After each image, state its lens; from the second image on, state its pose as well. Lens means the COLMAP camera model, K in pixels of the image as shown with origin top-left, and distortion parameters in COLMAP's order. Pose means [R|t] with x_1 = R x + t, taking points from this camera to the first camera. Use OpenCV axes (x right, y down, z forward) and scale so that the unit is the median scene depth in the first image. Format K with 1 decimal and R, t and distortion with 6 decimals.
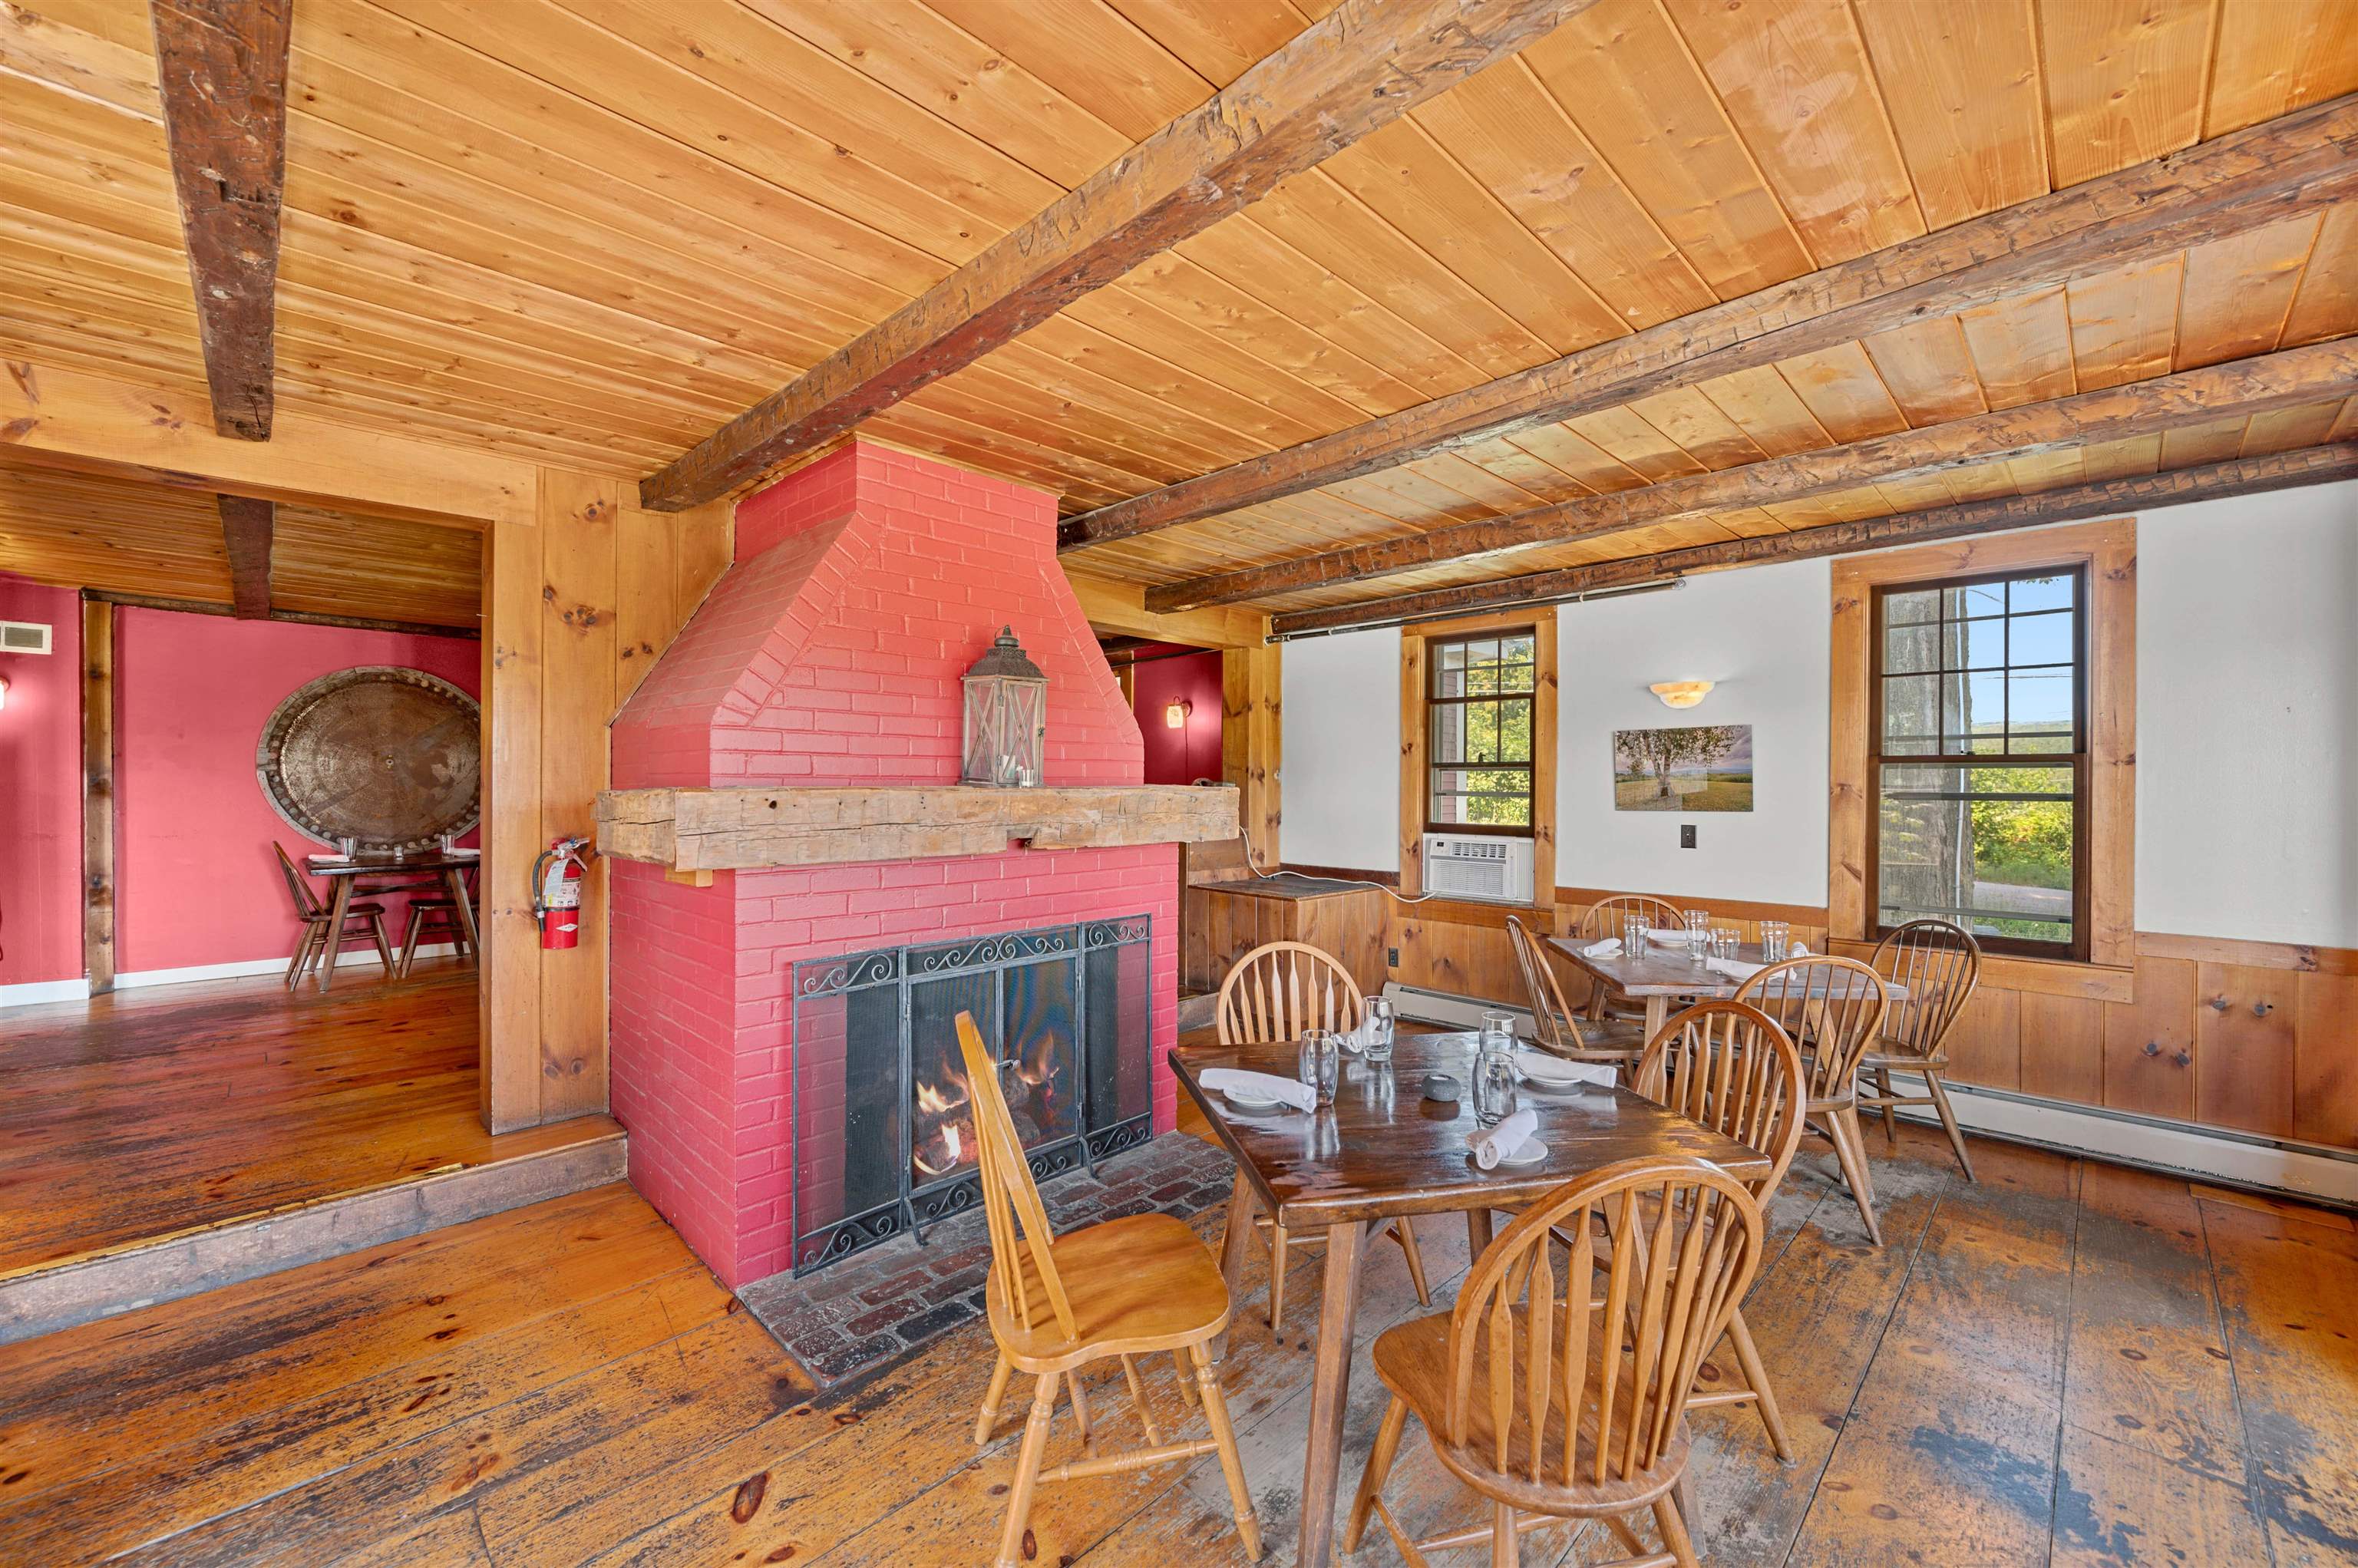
lens RADIAL K [[937.6, 0, 1174.8], [0, 937.6, 782.8], [0, 0, 1]] dist [-0.004505, 0.000292]
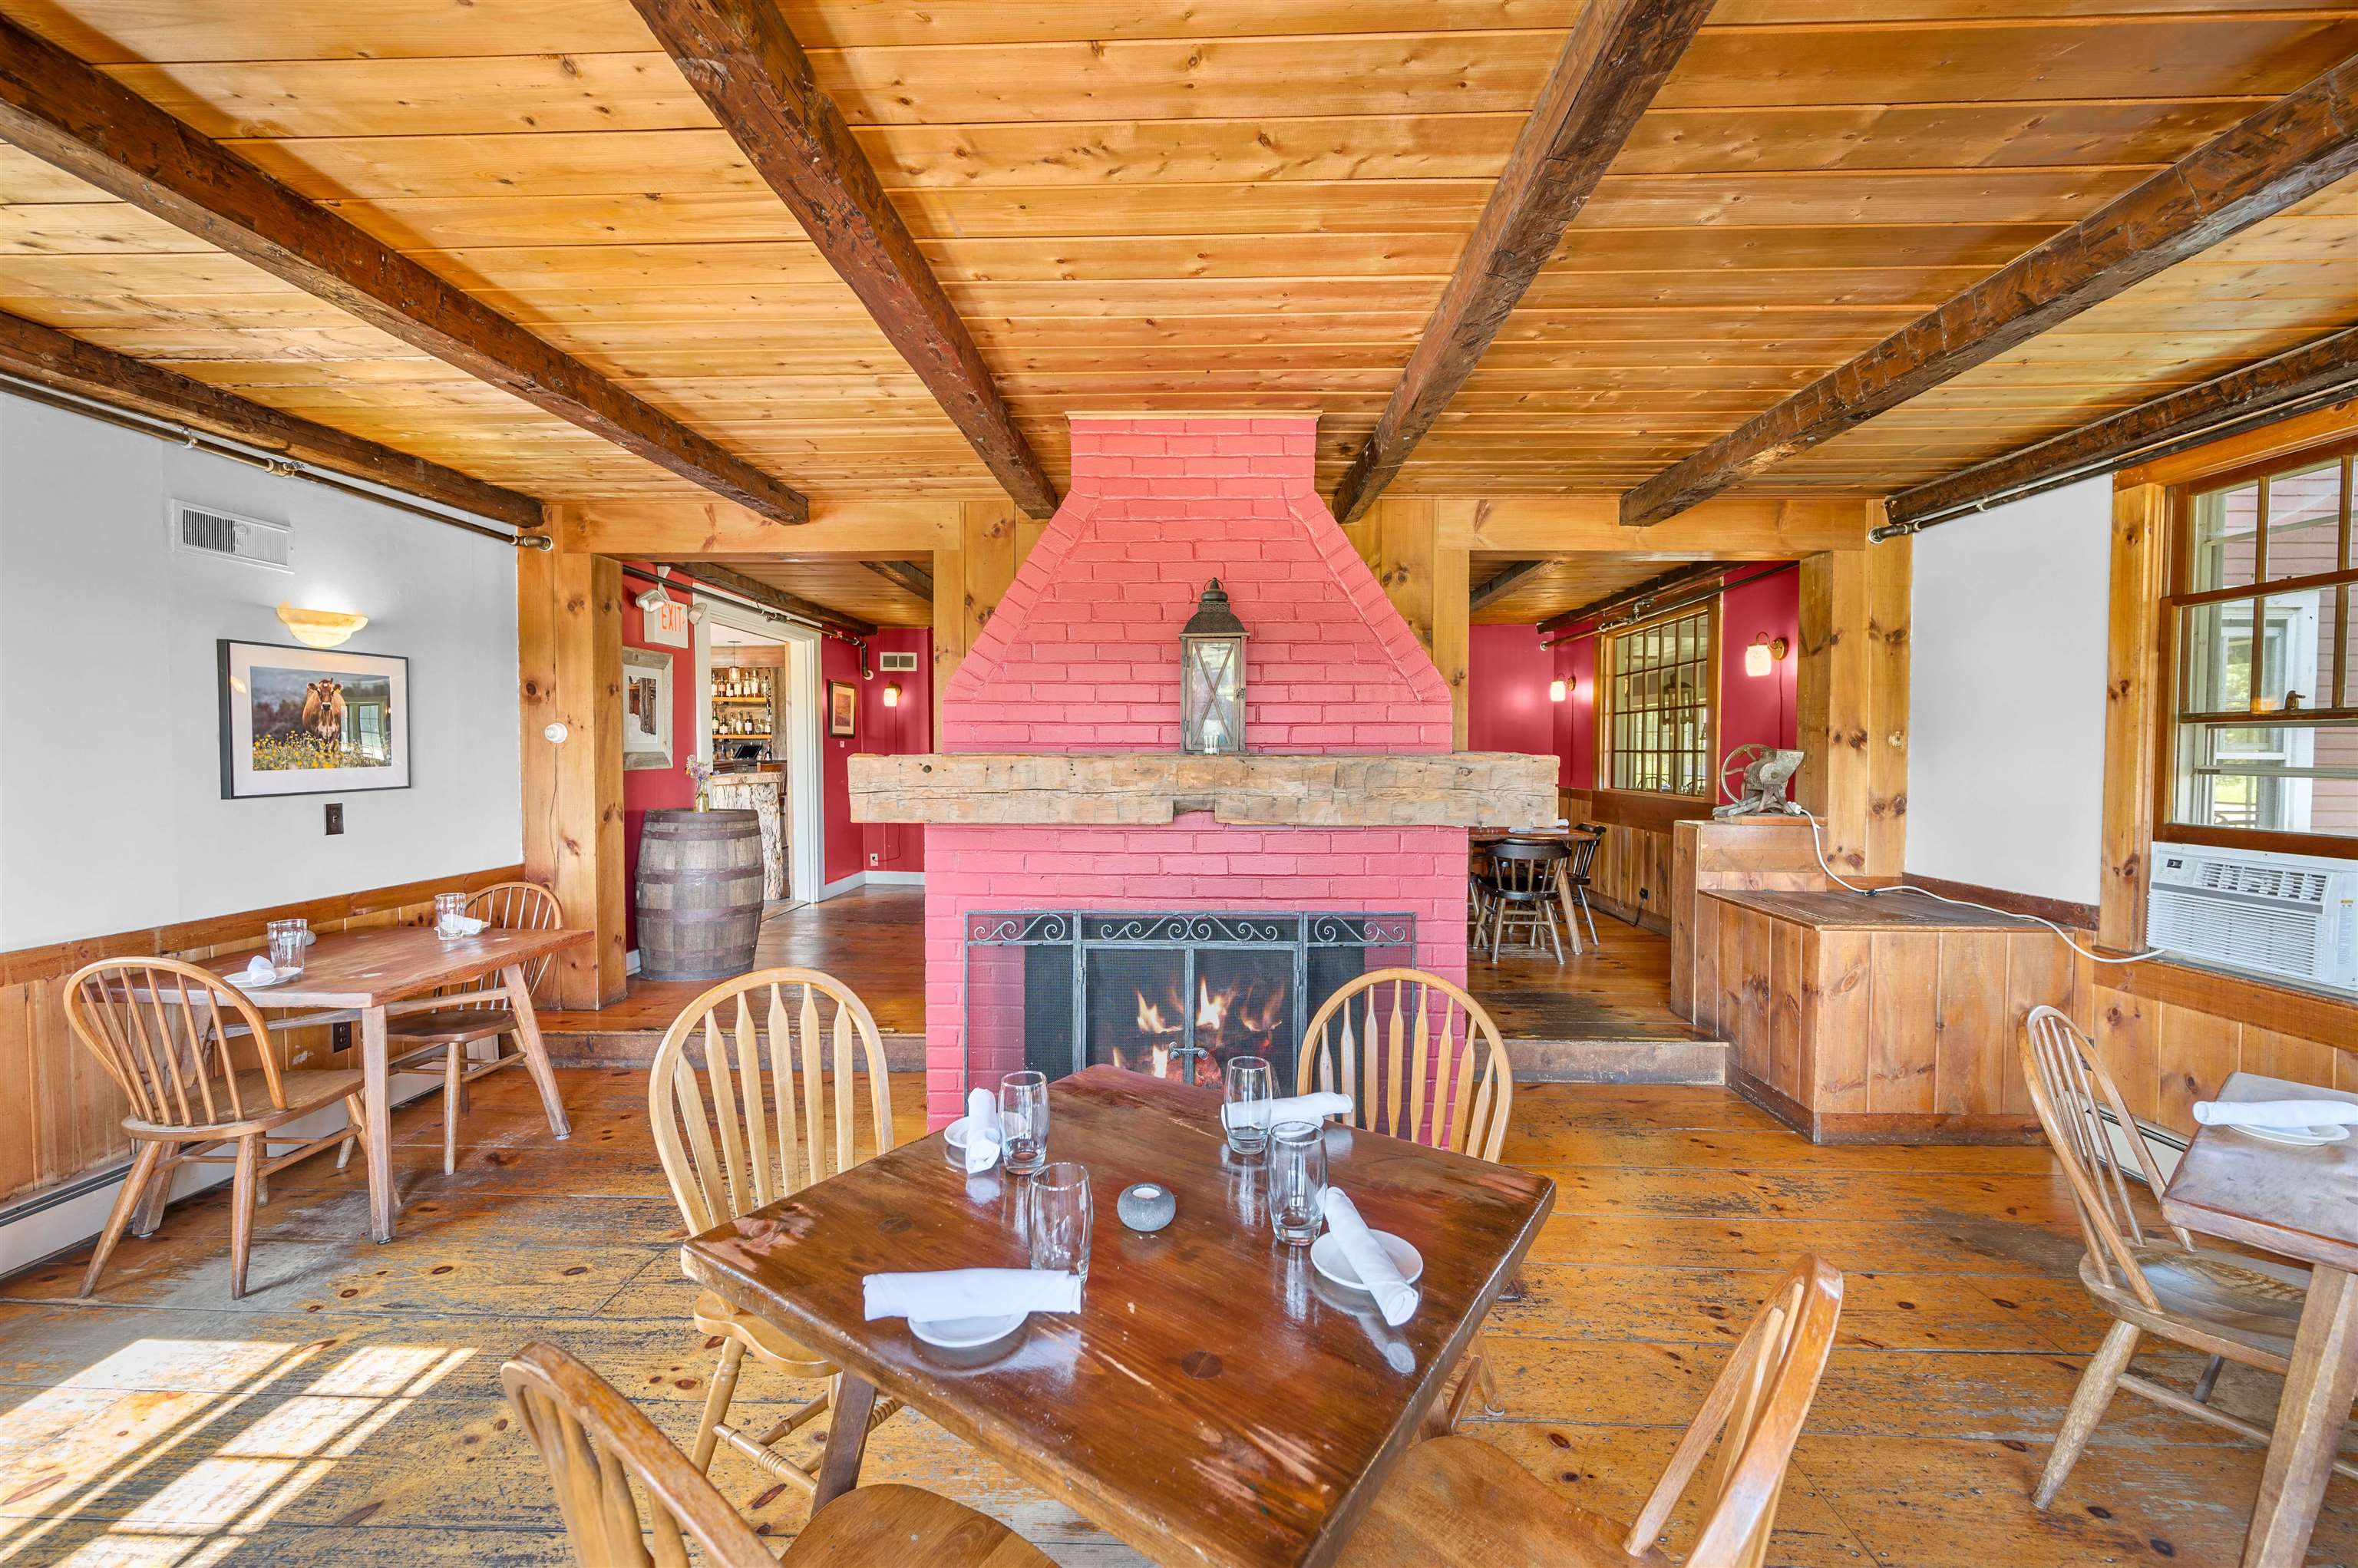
lens RADIAL K [[937.6, 0, 1171.4], [0, 937.6, 774.8], [0, 0, 1]] dist [-0.004505, 0.000292]
pose [[0.680494, 0.018845, -0.732511, 0.374479], [-0.000693, 0.999685, 0.025075, 0.001082], [0.732753, -0.016555, 0.680293, 0.273950]]
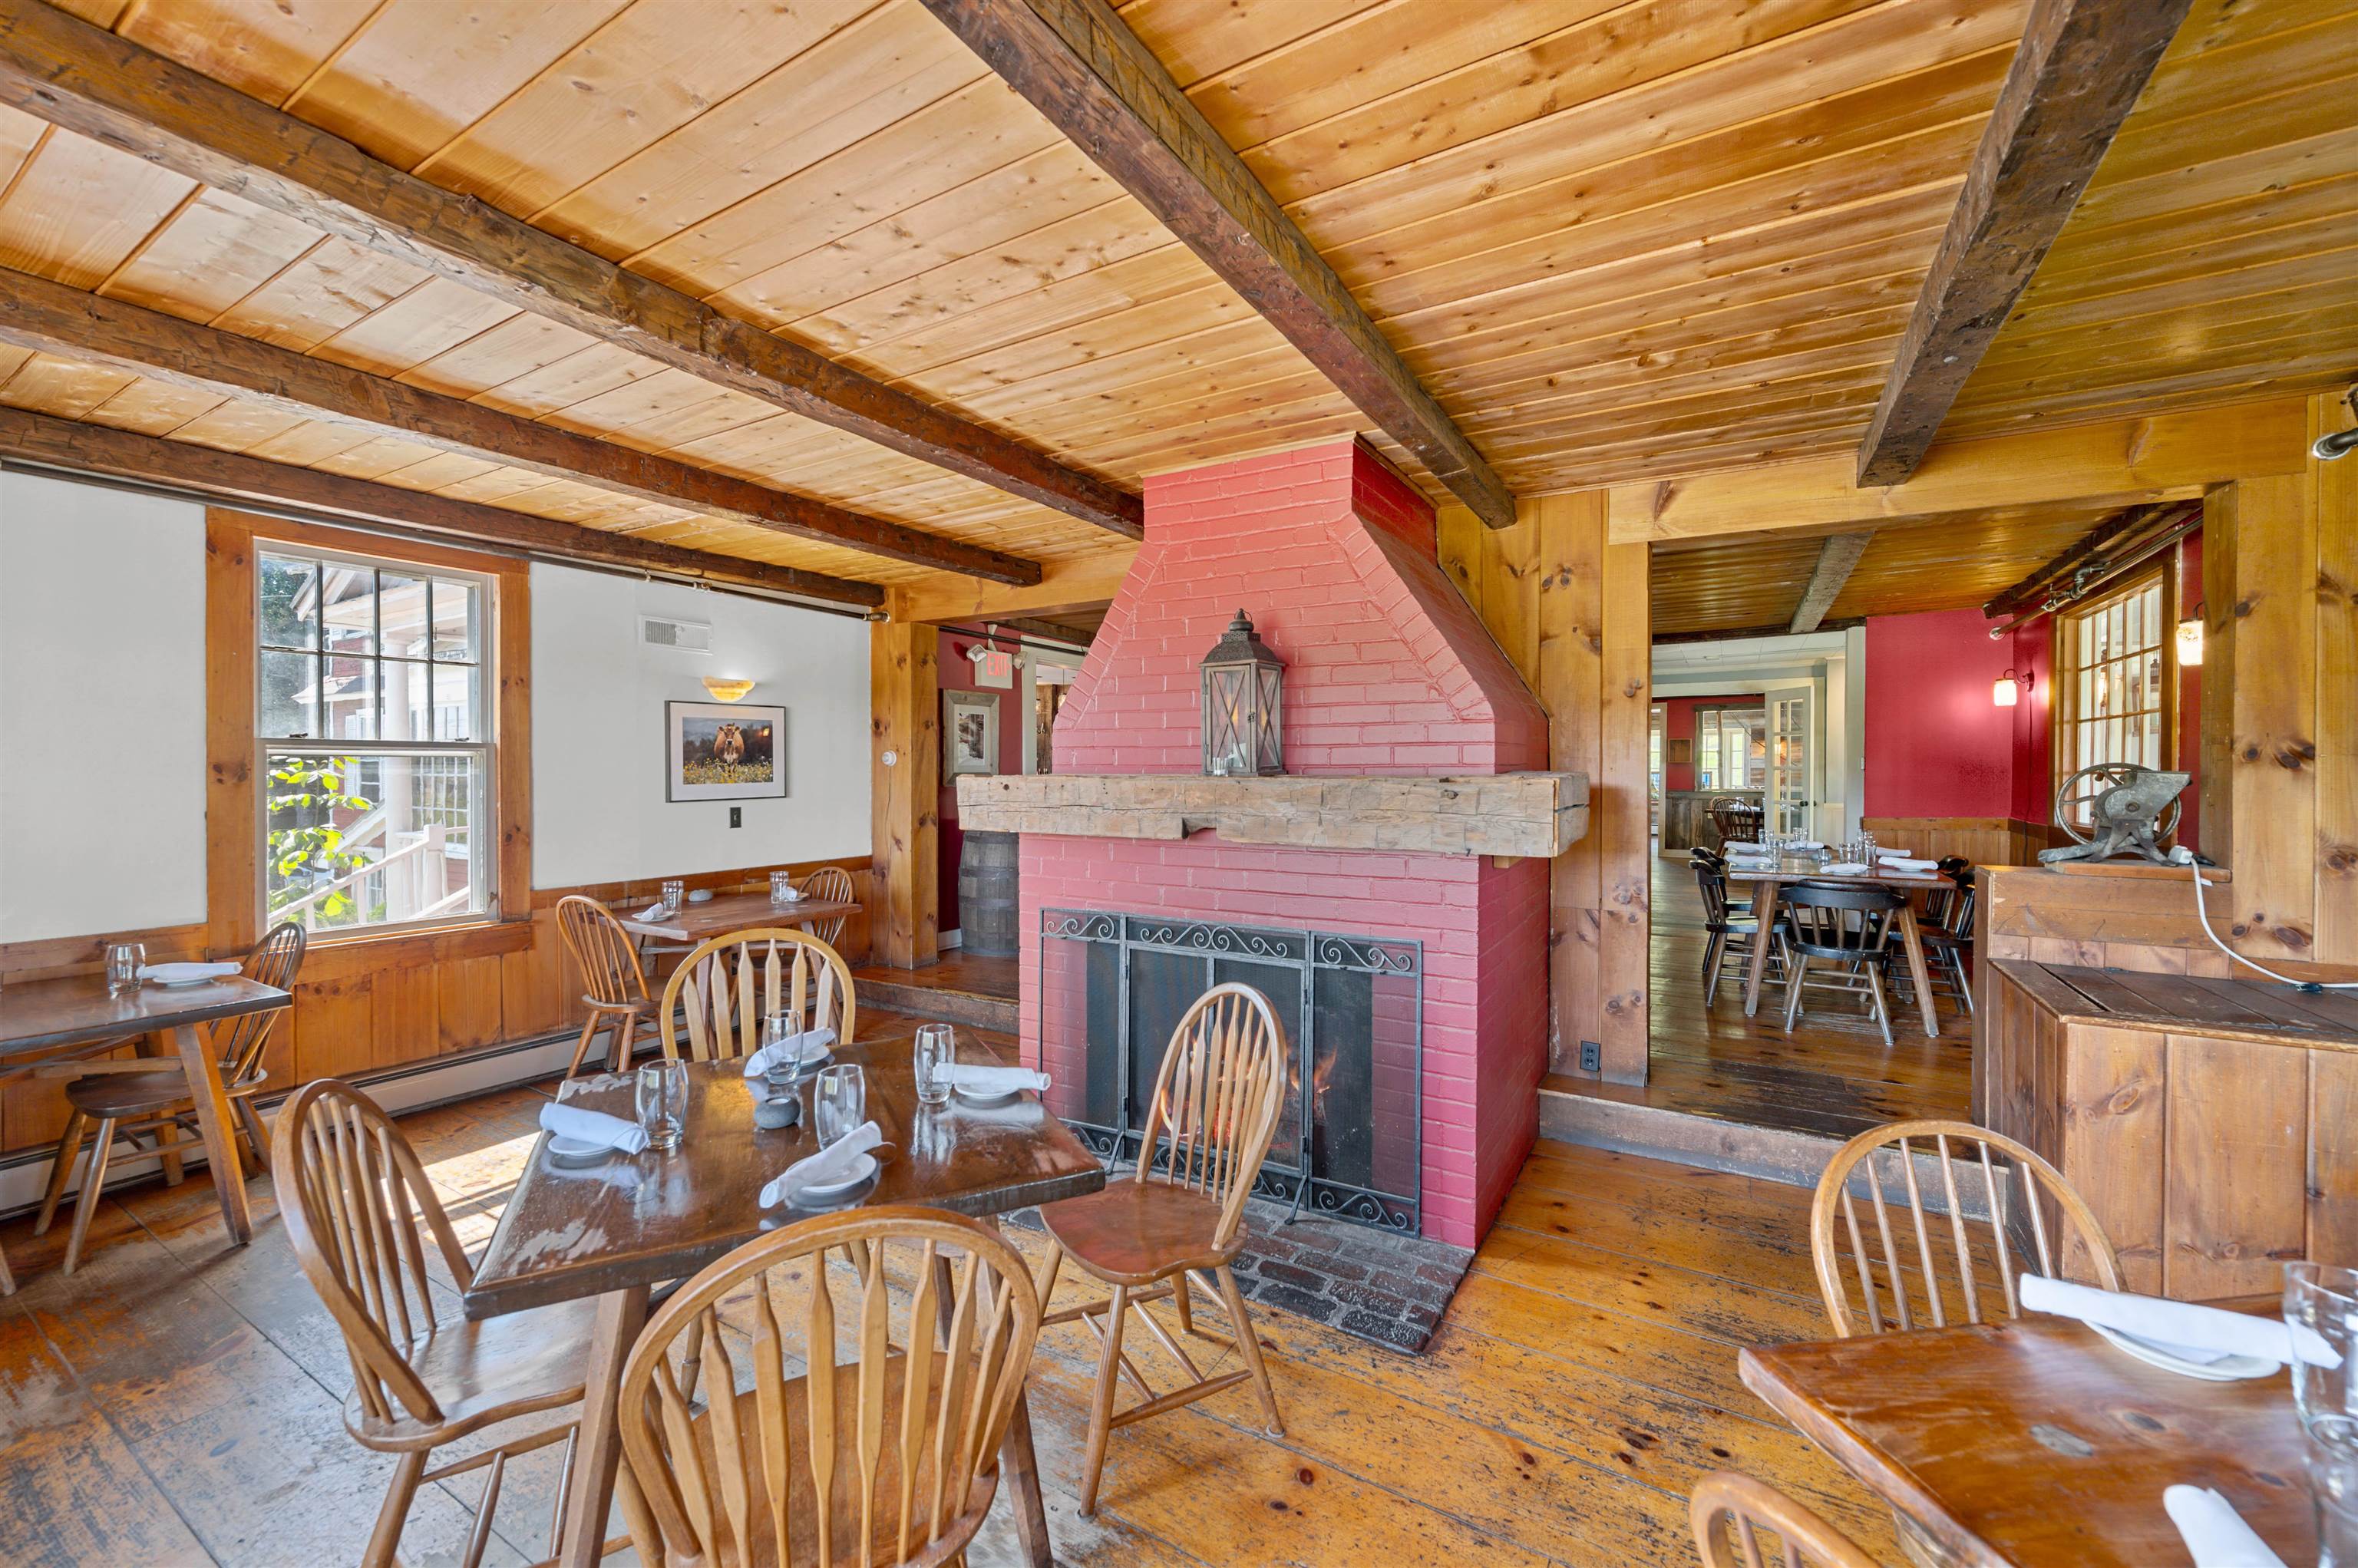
lens RADIAL K [[937.6, 0, 1162.2], [0, 937.6, 779.9], [0, 0, 1]] dist [-0.004505, 0.000292]
pose [[0.236023, 0.008842, -0.971707, 0.598065], [-0.001254, 0.999961, 0.008794, 0.000289], [0.971747, -0.000857, 0.236025, 0.554180]]
